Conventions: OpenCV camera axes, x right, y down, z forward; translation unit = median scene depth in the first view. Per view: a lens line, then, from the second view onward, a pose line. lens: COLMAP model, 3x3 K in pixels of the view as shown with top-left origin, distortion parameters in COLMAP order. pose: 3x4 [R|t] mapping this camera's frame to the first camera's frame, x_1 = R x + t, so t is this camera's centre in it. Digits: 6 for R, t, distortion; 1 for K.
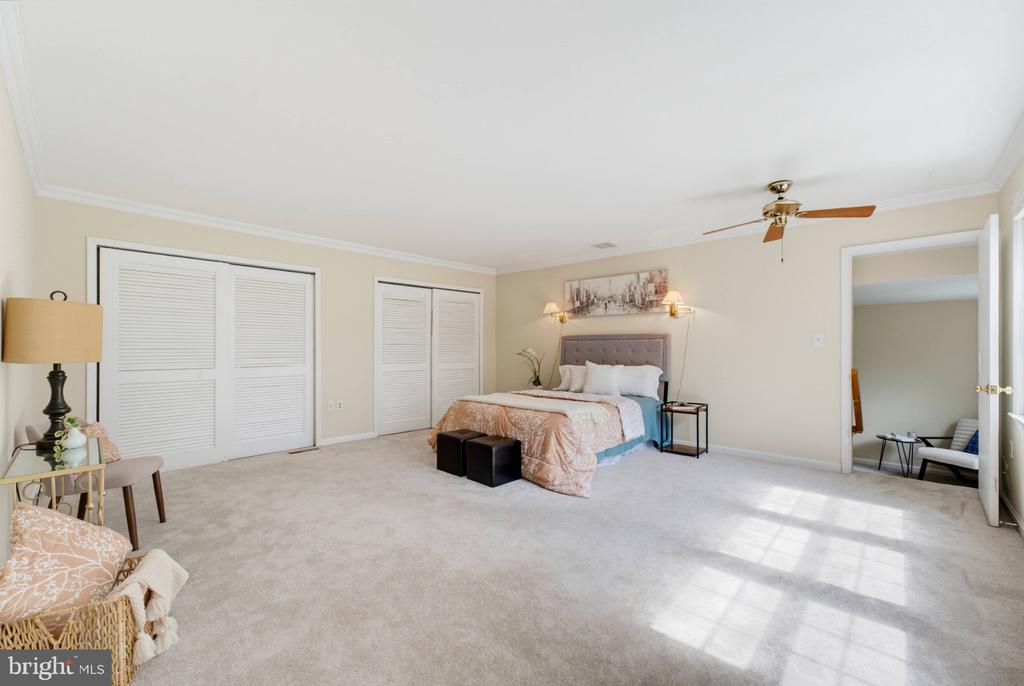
lens RADIAL K [[421.6, 0, 503.7], [0, 421.6, 347.3], [0, 0, 1]] dist [-0.007603, 0.002925]
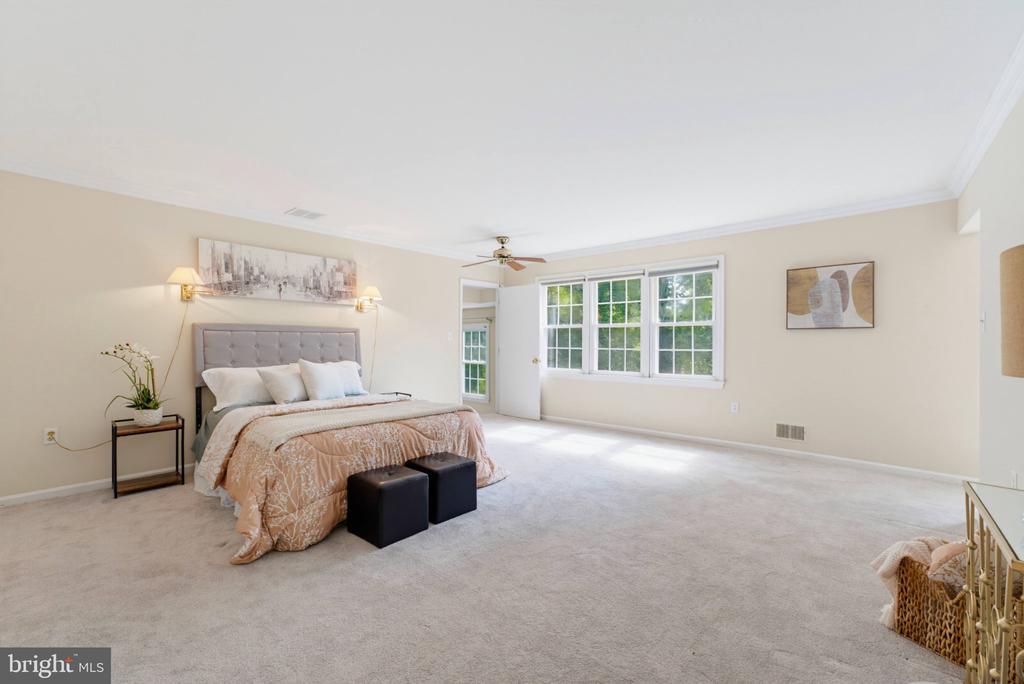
lens RADIAL K [[421.6, 0, 508.5], [0, 421.6, 342.2], [0, 0, 1]] dist [-0.007603, 0.002925]
pose [[-0.047095, -0.003475, 0.998884, -0.566558], [-0.000405, 0.999994, 0.003459, -0.001333], [-0.998890, -0.000242, -0.047096, 0.638269]]
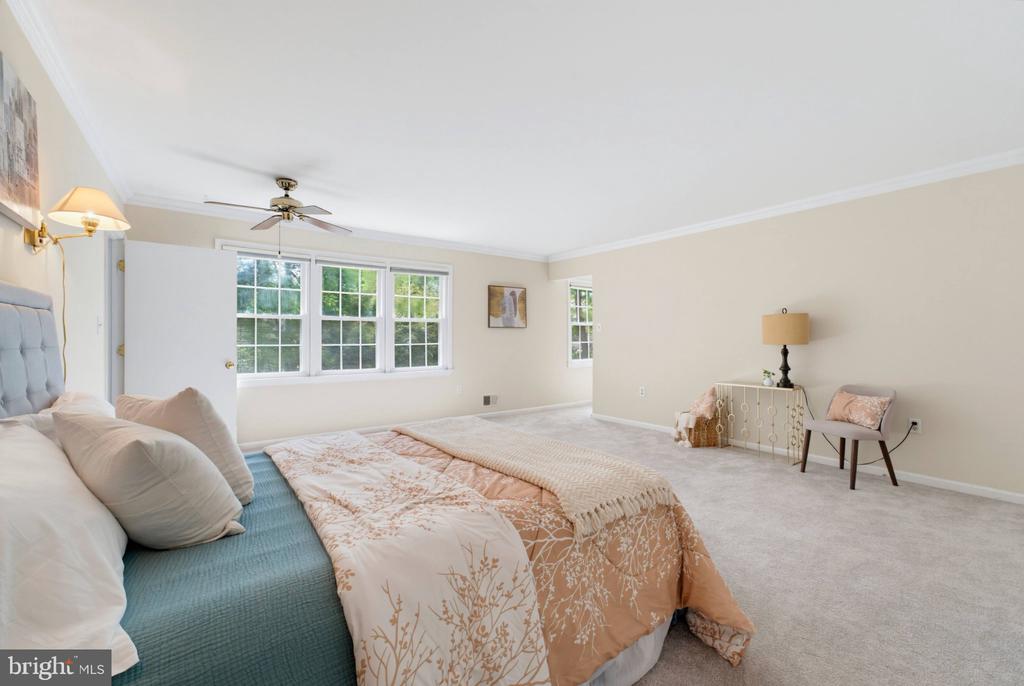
lens RADIAL K [[421.6, 0, 509.7], [0, 421.6, 337.1], [0, 0, 1]] dist [-0.007603, 0.002925]
pose [[-0.981618, -0.002110, 0.190844, -0.061240], [-0.001097, 0.999985, 0.005414, -0.003711], [-0.190853, 0.005105, -0.981605, 1.169125]]
